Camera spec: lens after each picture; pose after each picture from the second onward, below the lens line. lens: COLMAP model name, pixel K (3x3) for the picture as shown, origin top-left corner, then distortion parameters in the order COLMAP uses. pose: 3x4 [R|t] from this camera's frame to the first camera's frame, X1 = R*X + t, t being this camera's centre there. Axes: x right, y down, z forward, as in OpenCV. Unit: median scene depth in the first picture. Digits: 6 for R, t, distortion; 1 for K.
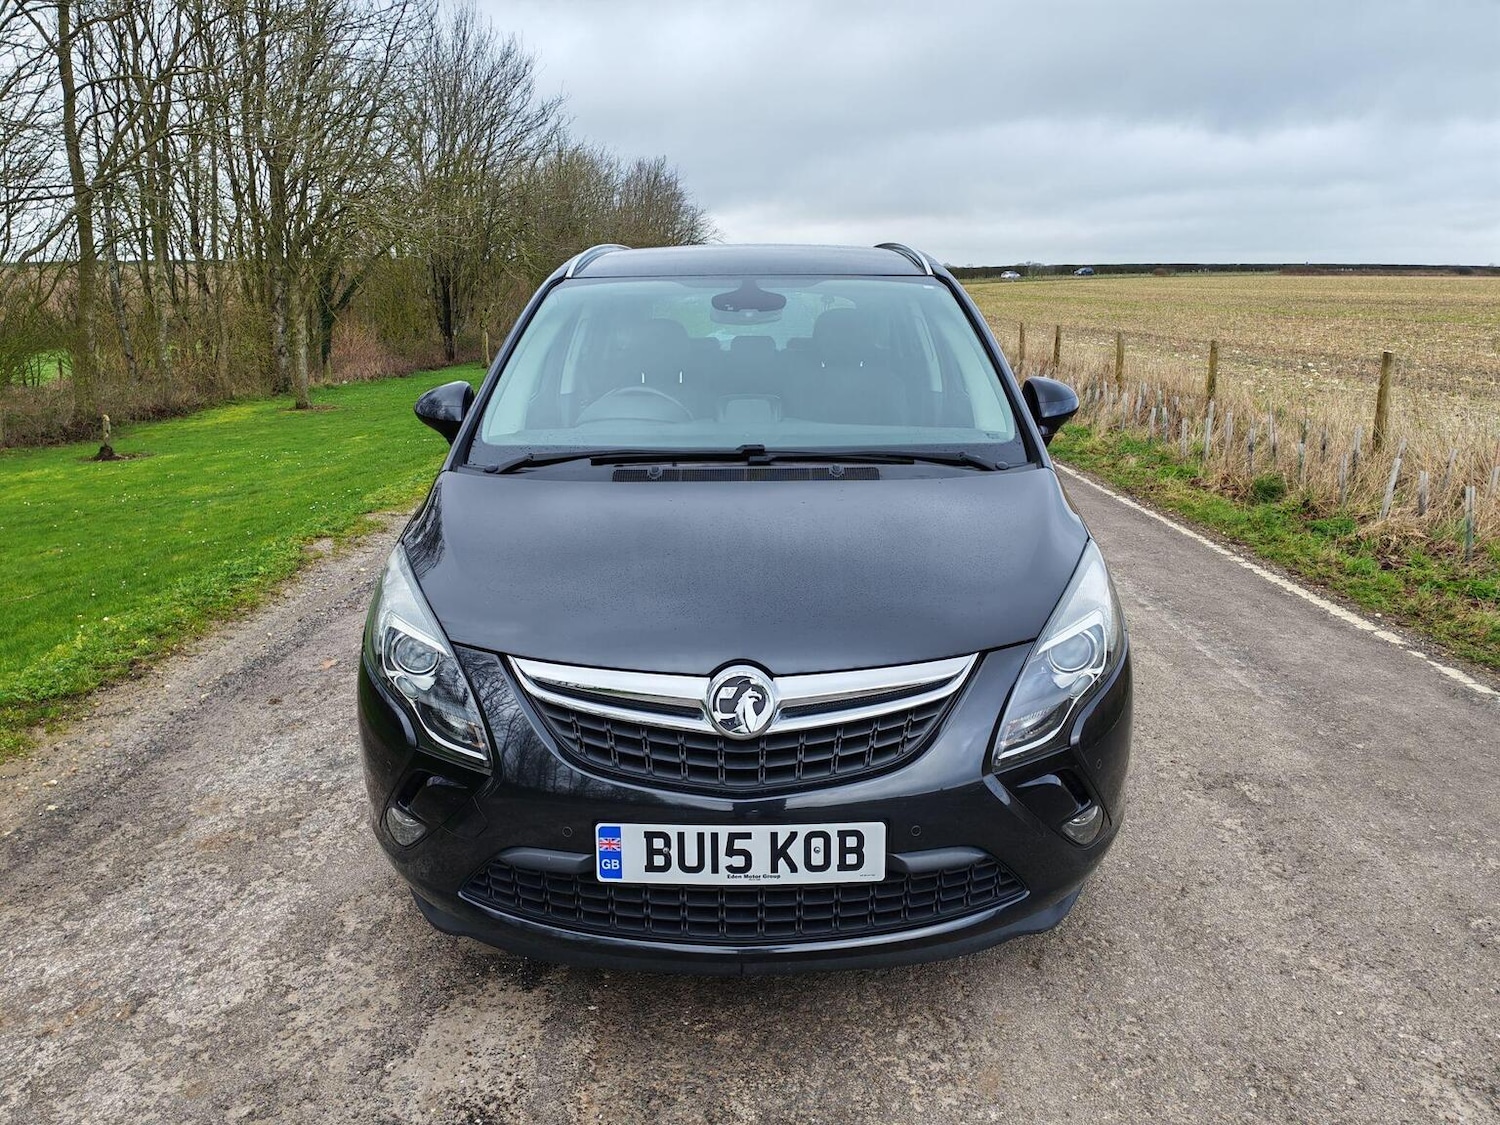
lens RADIAL K [[1119.2, 0, 743.9], [0, 1119.2, 548.0], [0, 0, 1]] dist [0.075724, -0.091007]
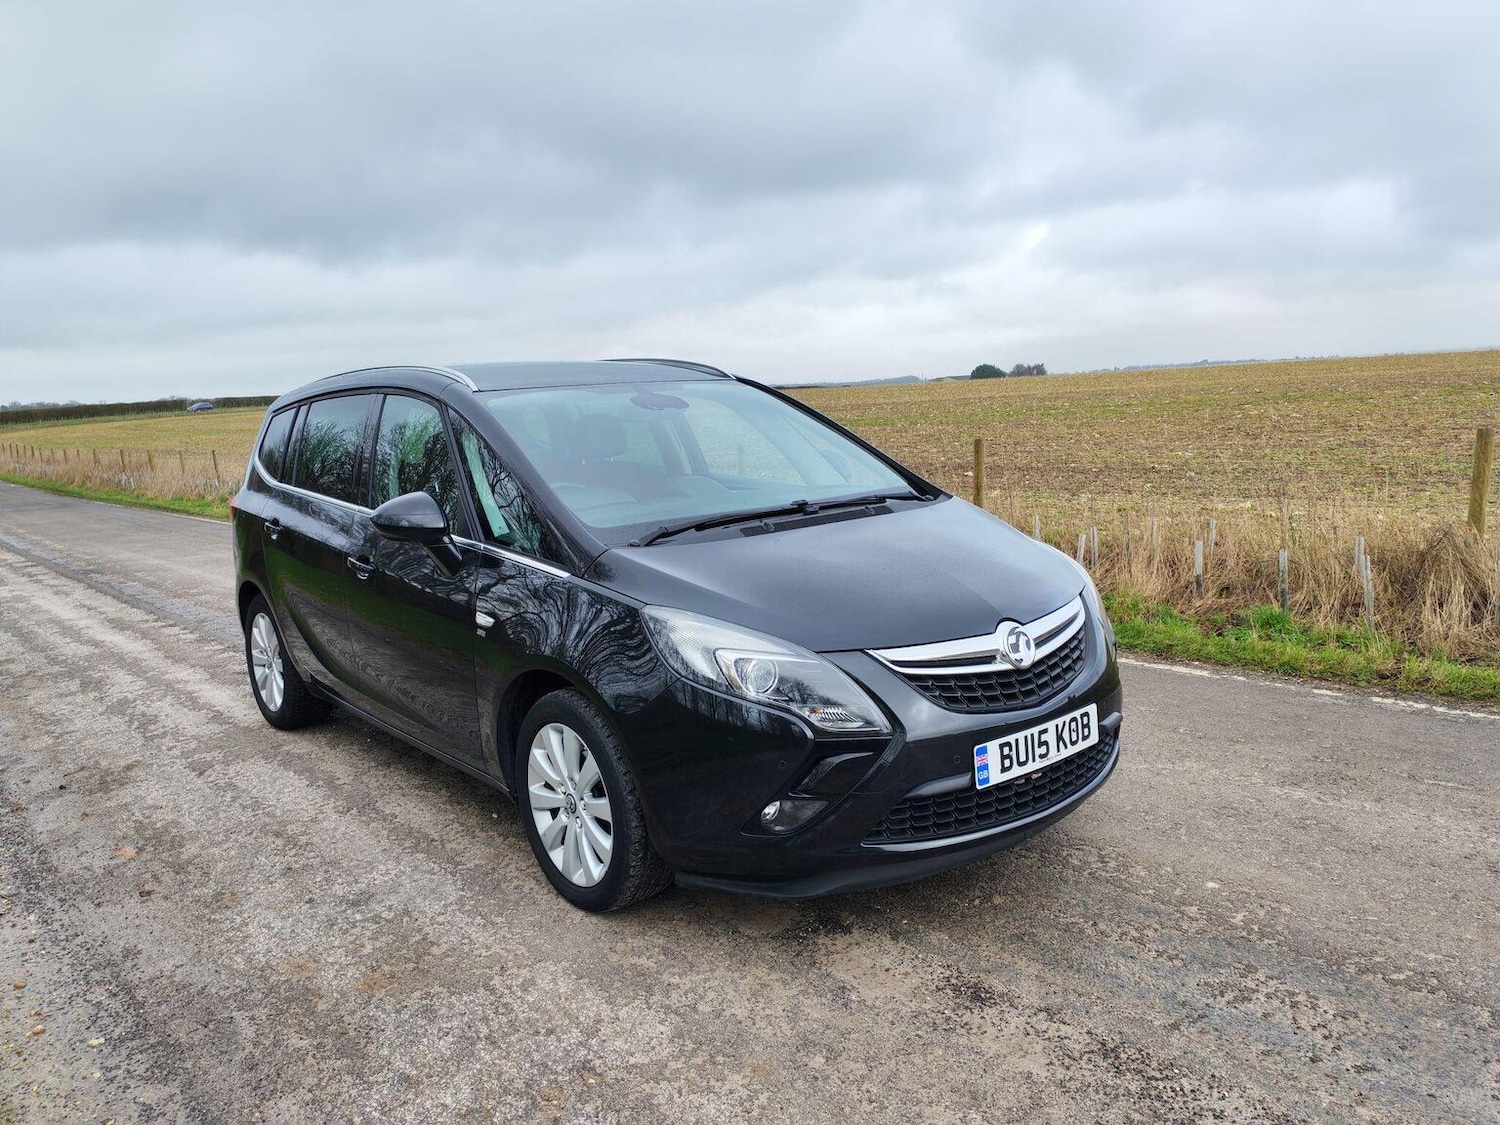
lens RADIAL K [[1119.3, 0, 746.4], [0, 1119.3, 552.1], [0, 0, 1]] dist [0.084144, -0.101901]
pose [[0.770358, -0.125635, 0.625112, -1.193823], [0.190543, 0.980956, -0.037662, 0.005295], [-0.608475, 0.148124, 0.779626, 0.044029]]
